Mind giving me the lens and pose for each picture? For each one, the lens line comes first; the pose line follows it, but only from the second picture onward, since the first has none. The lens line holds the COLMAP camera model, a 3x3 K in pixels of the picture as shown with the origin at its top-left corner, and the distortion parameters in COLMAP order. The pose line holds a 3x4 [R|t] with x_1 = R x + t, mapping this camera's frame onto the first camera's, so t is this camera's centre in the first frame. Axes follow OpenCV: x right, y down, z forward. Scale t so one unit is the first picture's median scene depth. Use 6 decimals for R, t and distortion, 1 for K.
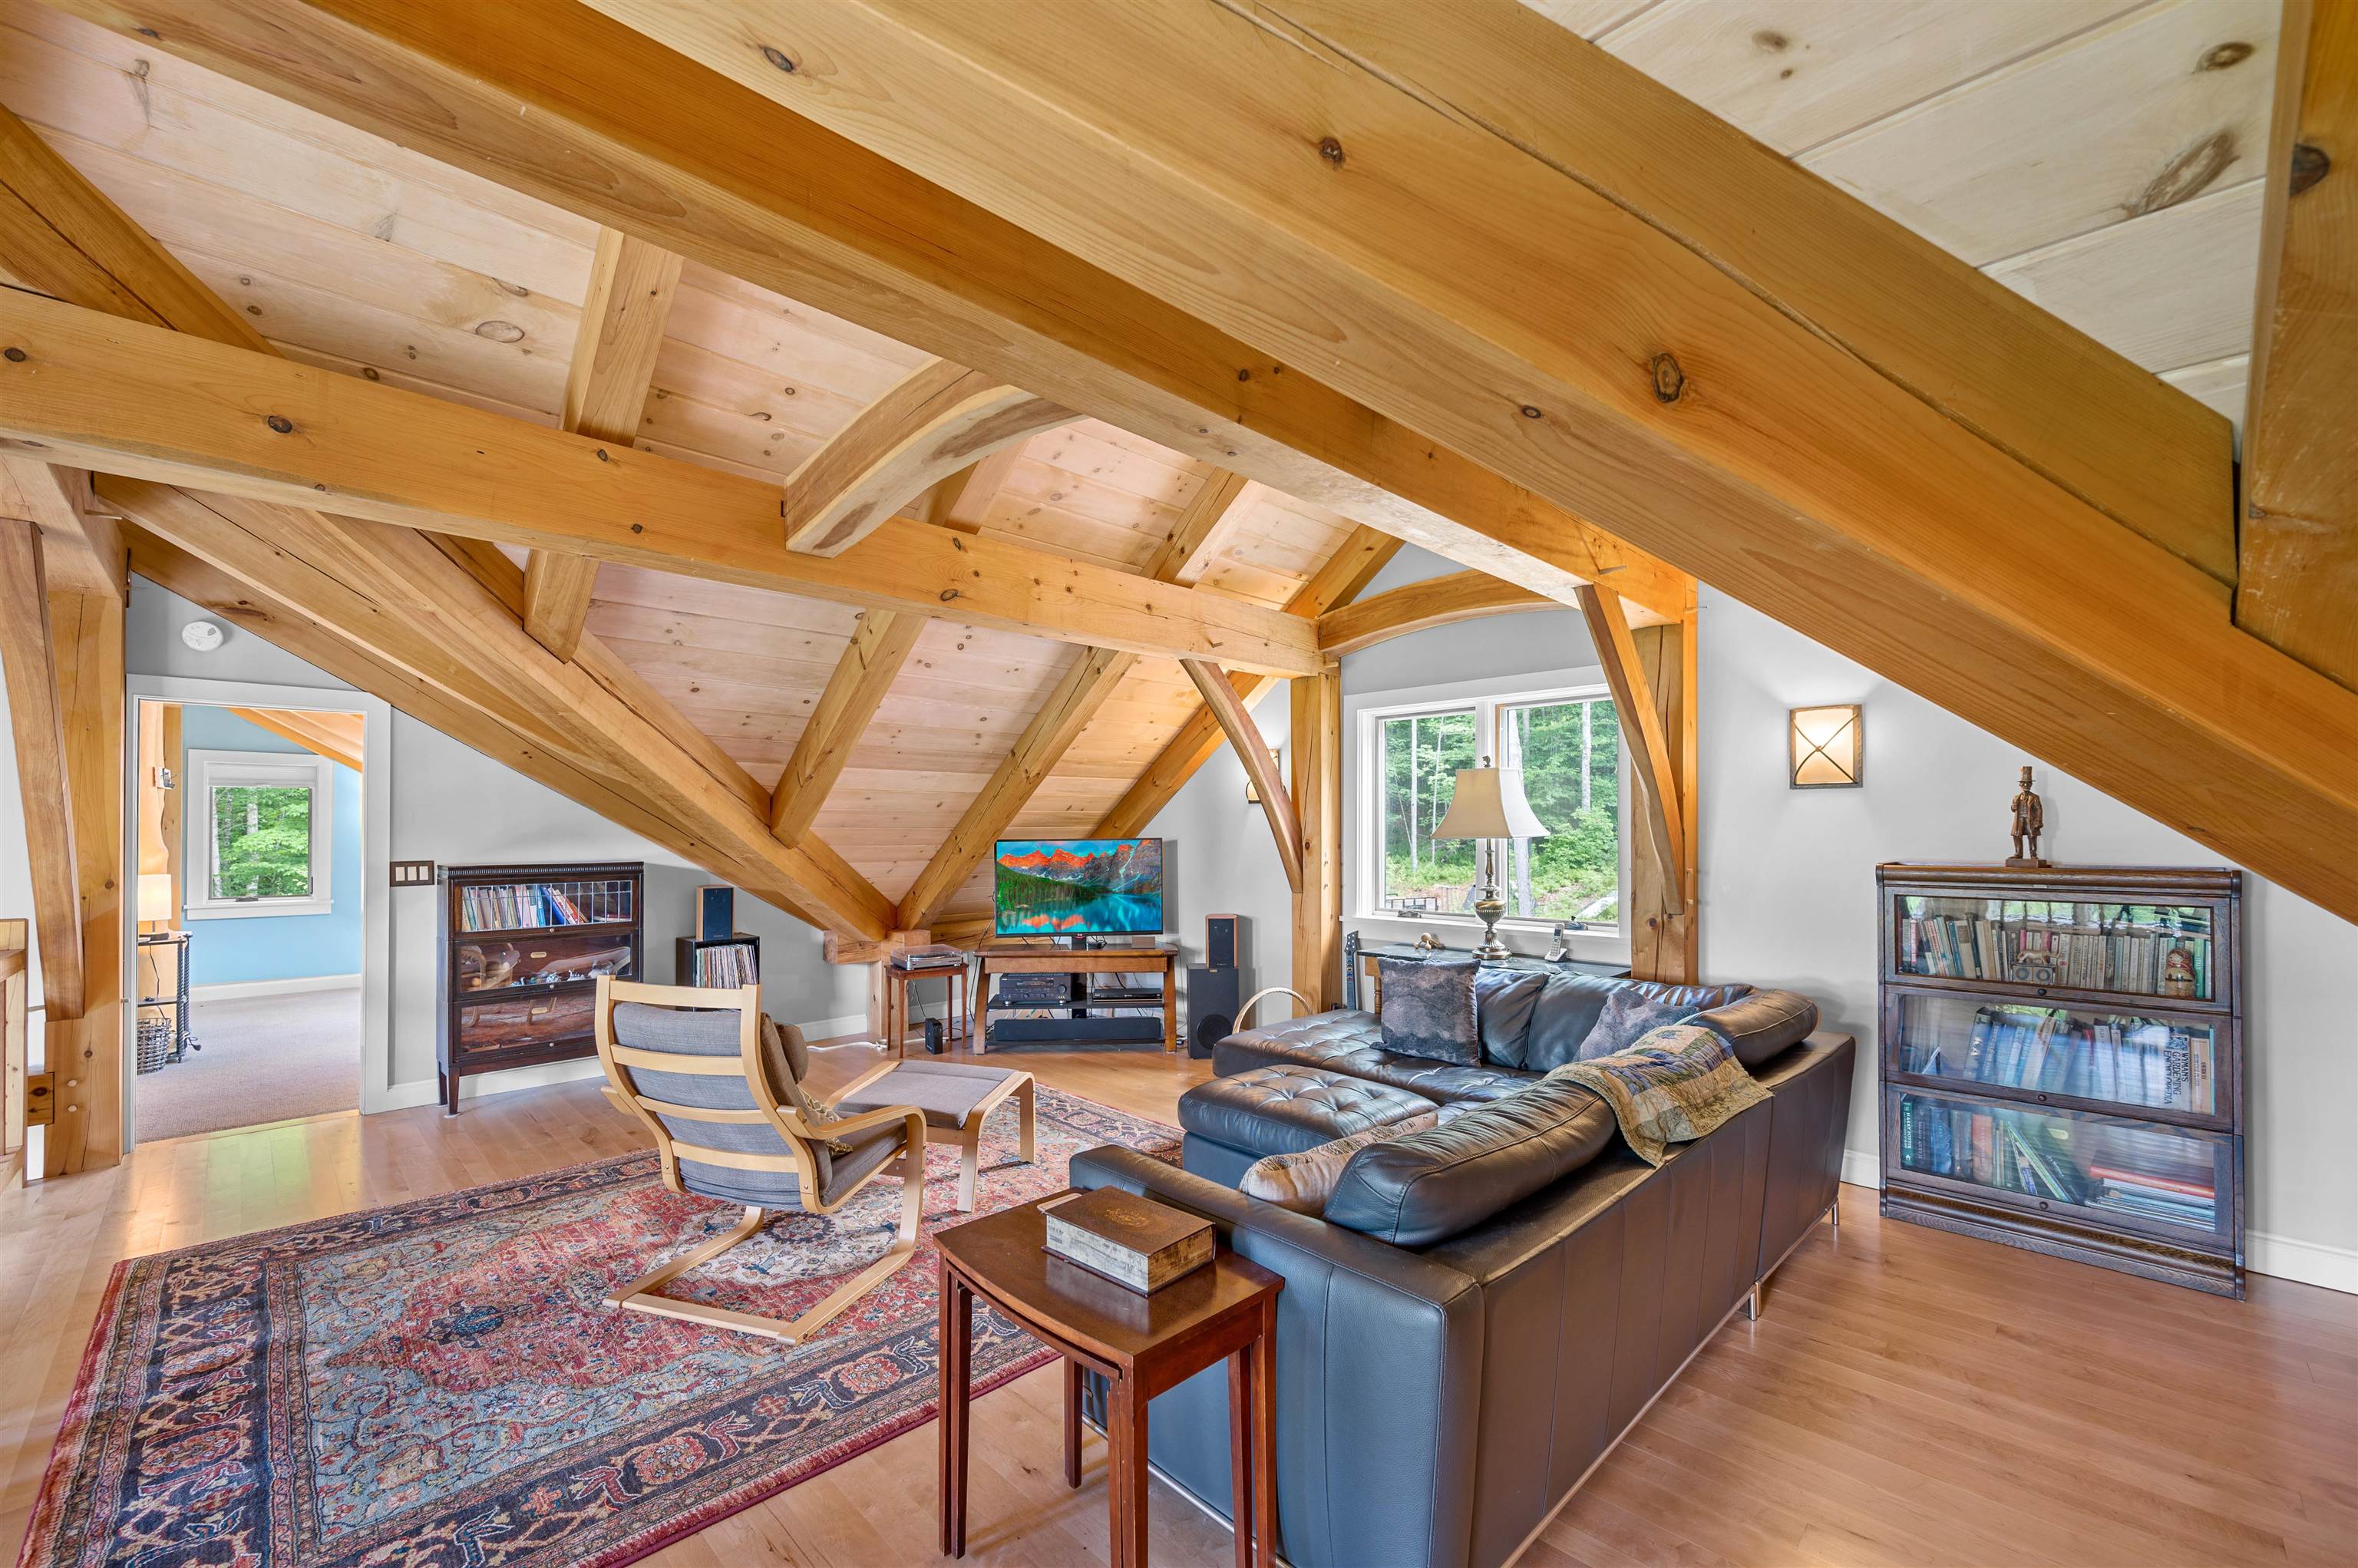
lens RADIAL K [[934.5, 0, 1159.6], [0, 934.5, 822.1], [0, 0, 1]] dist [-0.003834, 0.000281]
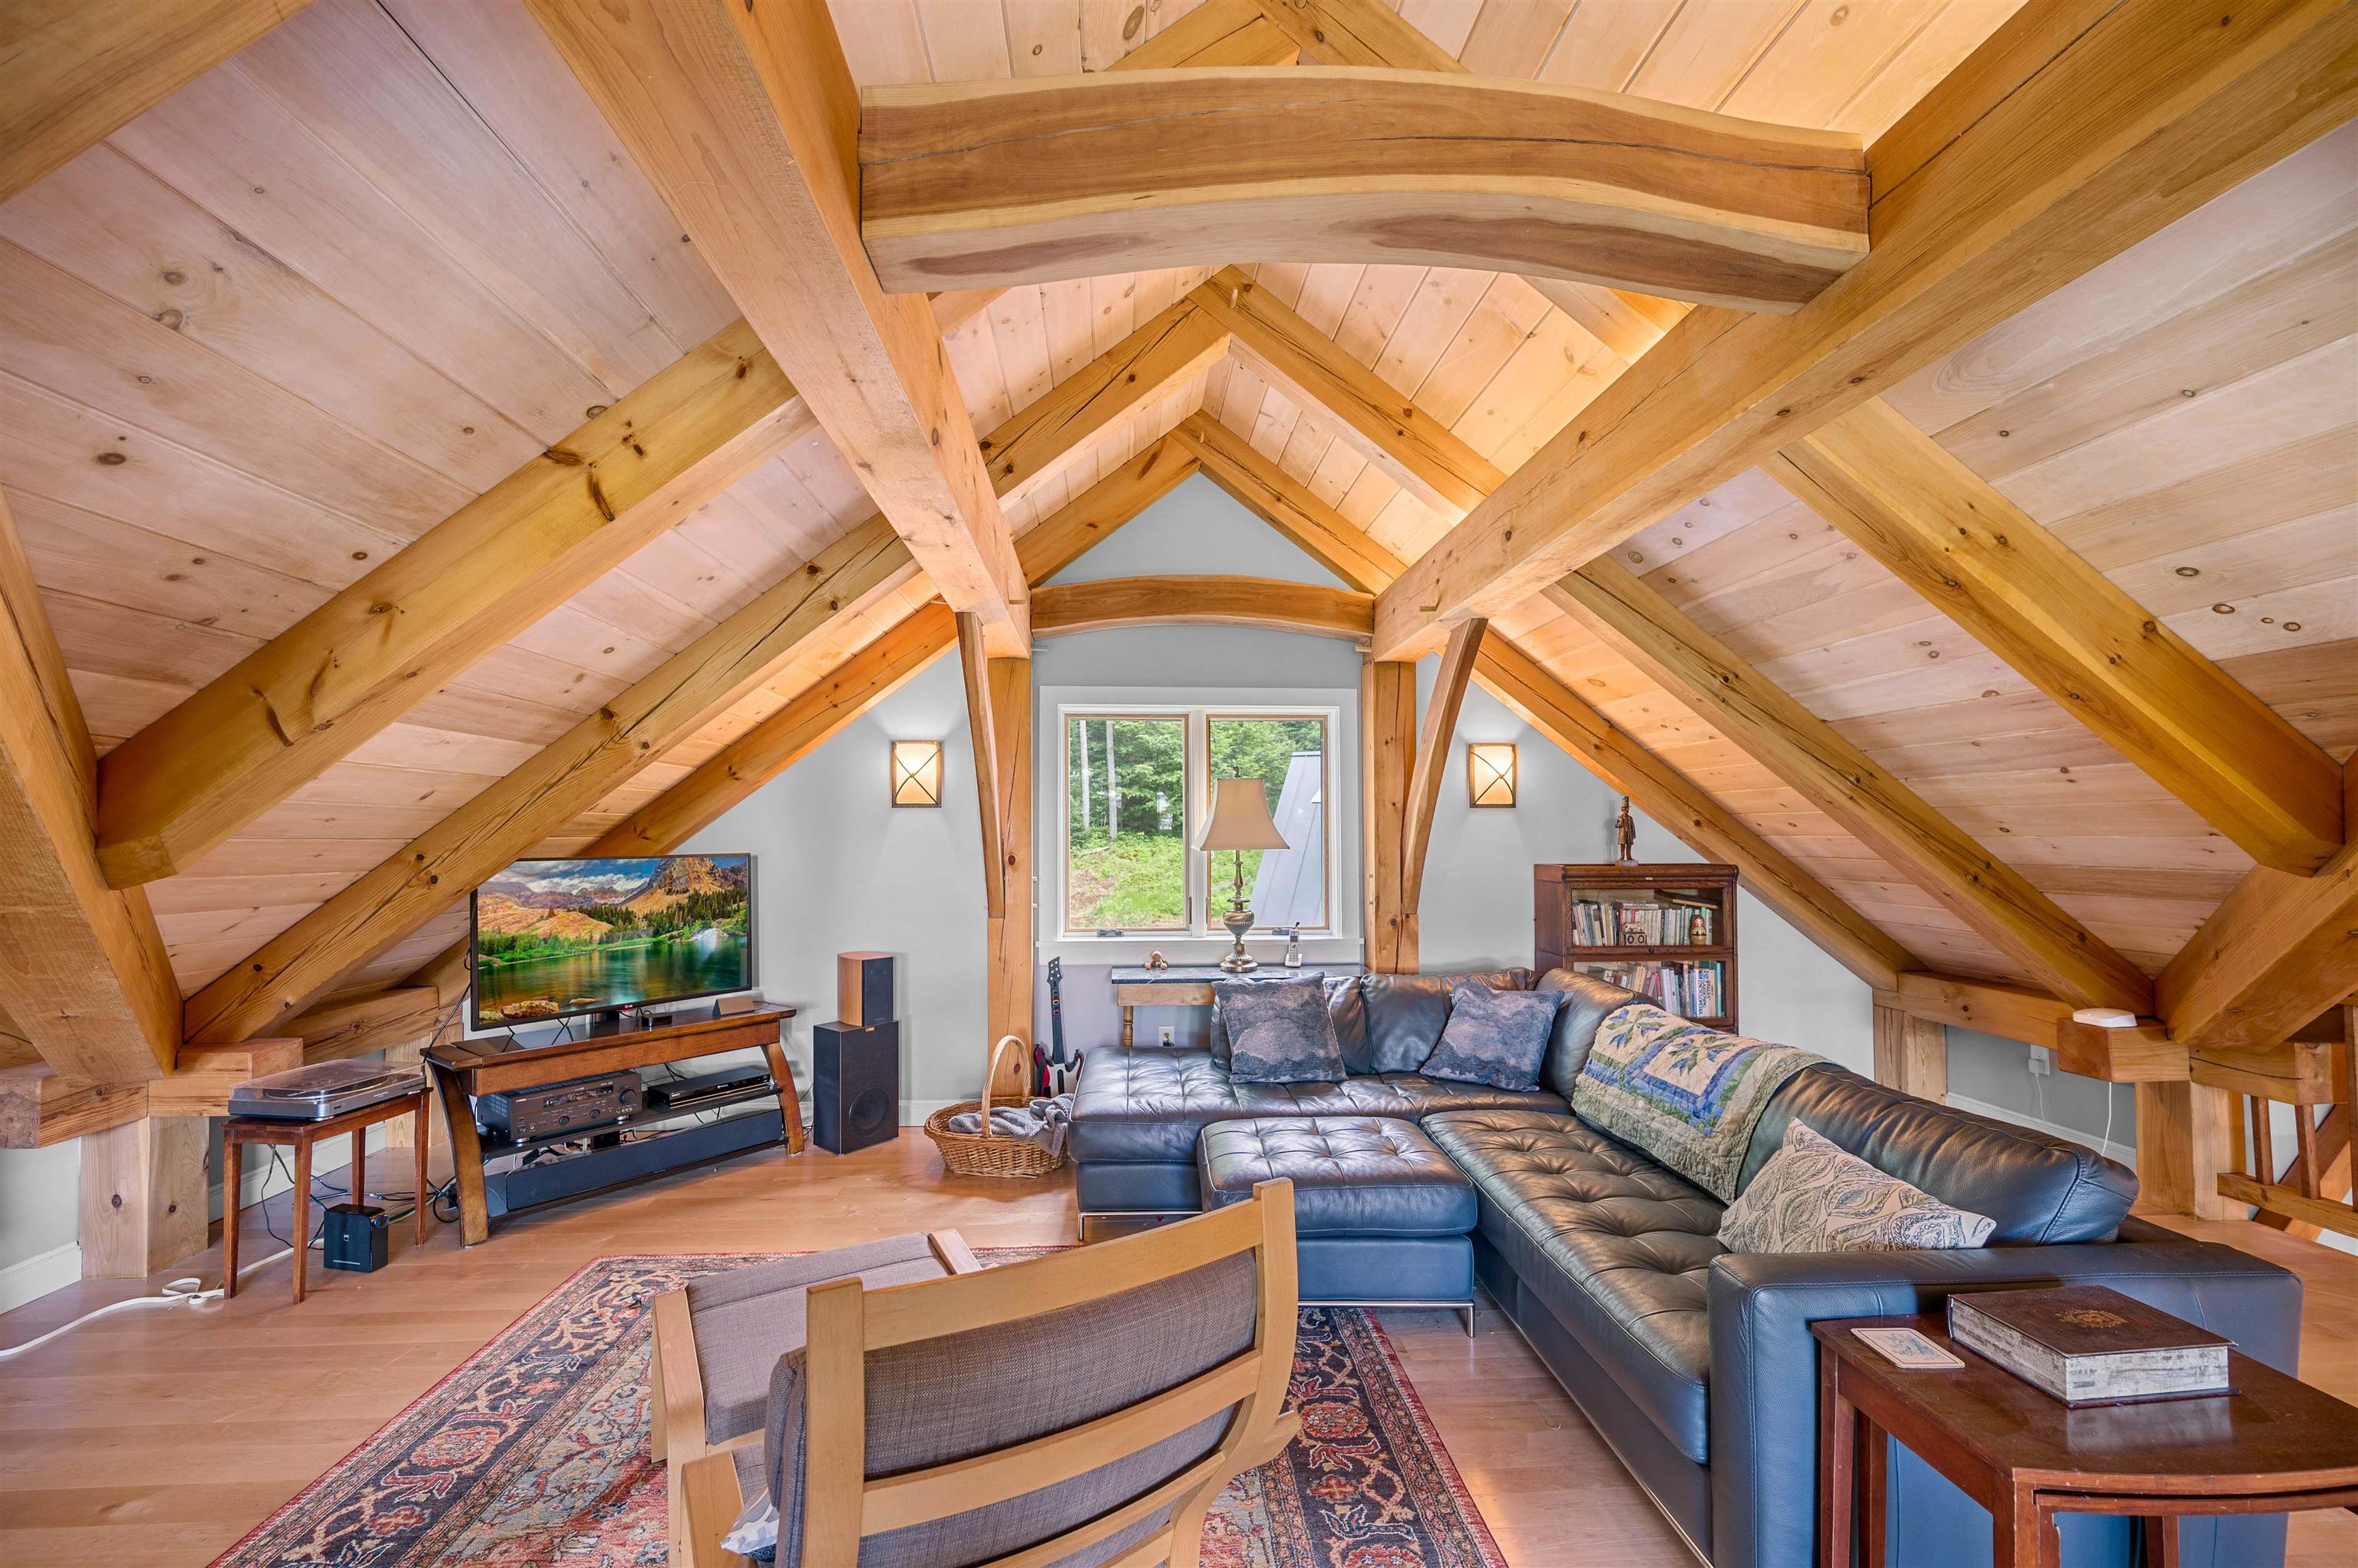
lens RADIAL K [[934.5, 0, 1177.0], [0, 934.5, 826.8], [0, 0, 1]] dist [-0.003834, 0.000281]
pose [[0.653974, 0.009358, 0.756459, -0.438760], [-0.004615, 0.999954, -0.008381, 0.001782], [-0.756503, 0.001990, 0.653987, 0.400122]]
